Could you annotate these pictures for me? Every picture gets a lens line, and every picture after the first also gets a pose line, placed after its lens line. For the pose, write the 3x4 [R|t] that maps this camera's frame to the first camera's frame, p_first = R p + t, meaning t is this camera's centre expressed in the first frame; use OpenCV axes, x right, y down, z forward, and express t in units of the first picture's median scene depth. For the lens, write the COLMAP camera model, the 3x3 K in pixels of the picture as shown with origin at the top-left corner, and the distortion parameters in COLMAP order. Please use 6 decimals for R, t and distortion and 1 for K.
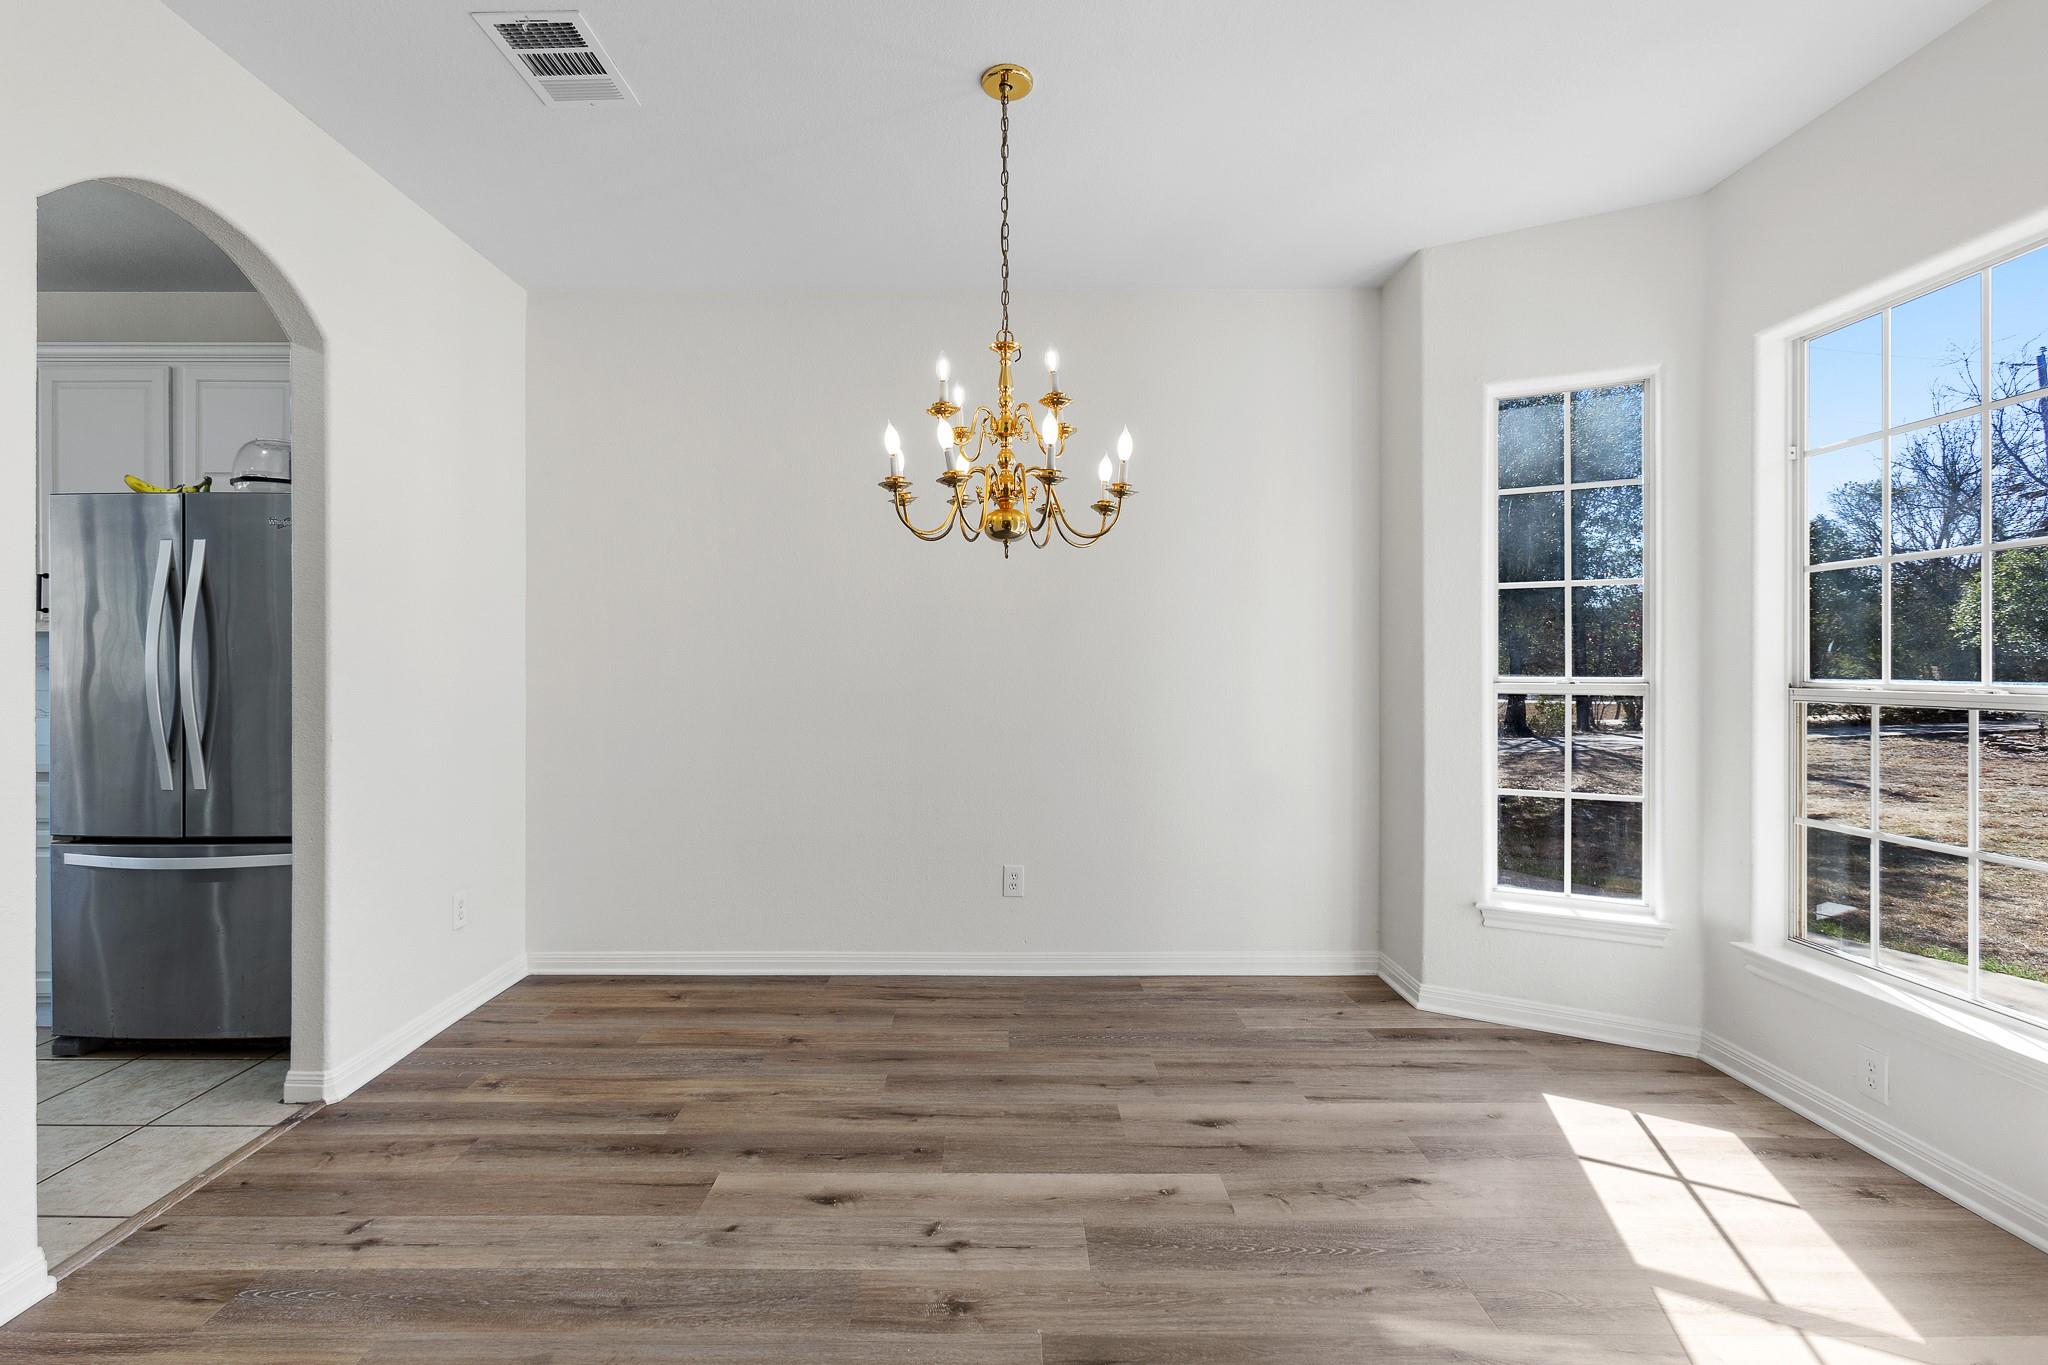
lens RADIAL K [[924.3, 0, 1018.2], [0, 924.3, 666.3], [0, 0, 1]] dist [-0.014864, 0.010173]
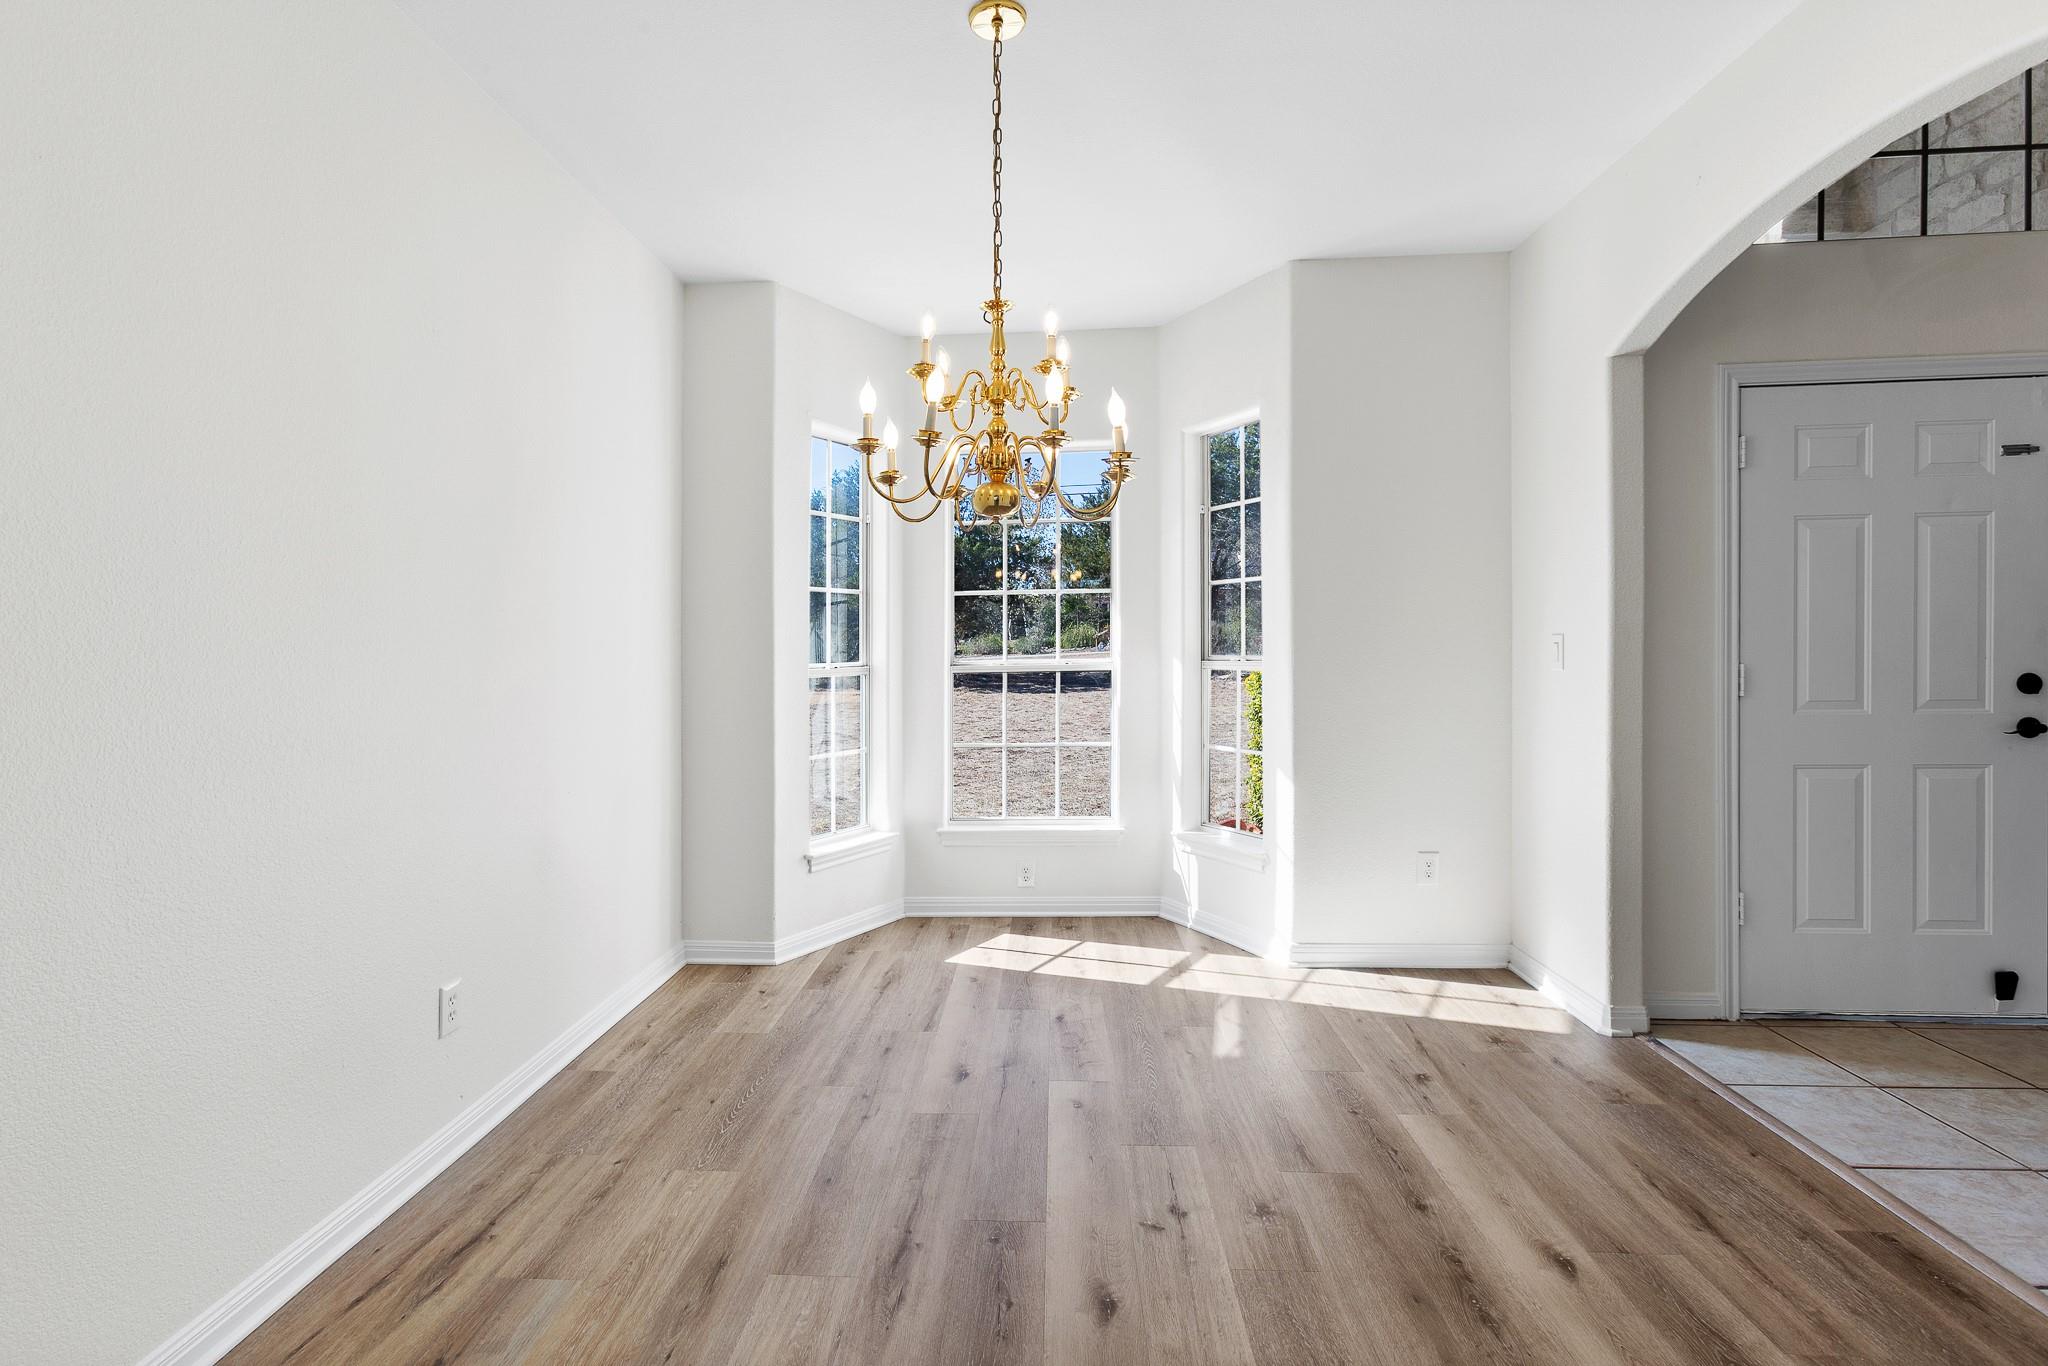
lens RADIAL K [[924.3, 0, 974.7], [0, 924.3, 656.4], [0, 0, 1]] dist [-0.014864, 0.010173]
pose [[0.101027, -0.005897, 0.994866, -0.796265], [0.016946, 0.999848, 0.004205, 0.001220], [-0.994739, 0.016434, 0.101112, 0.798329]]
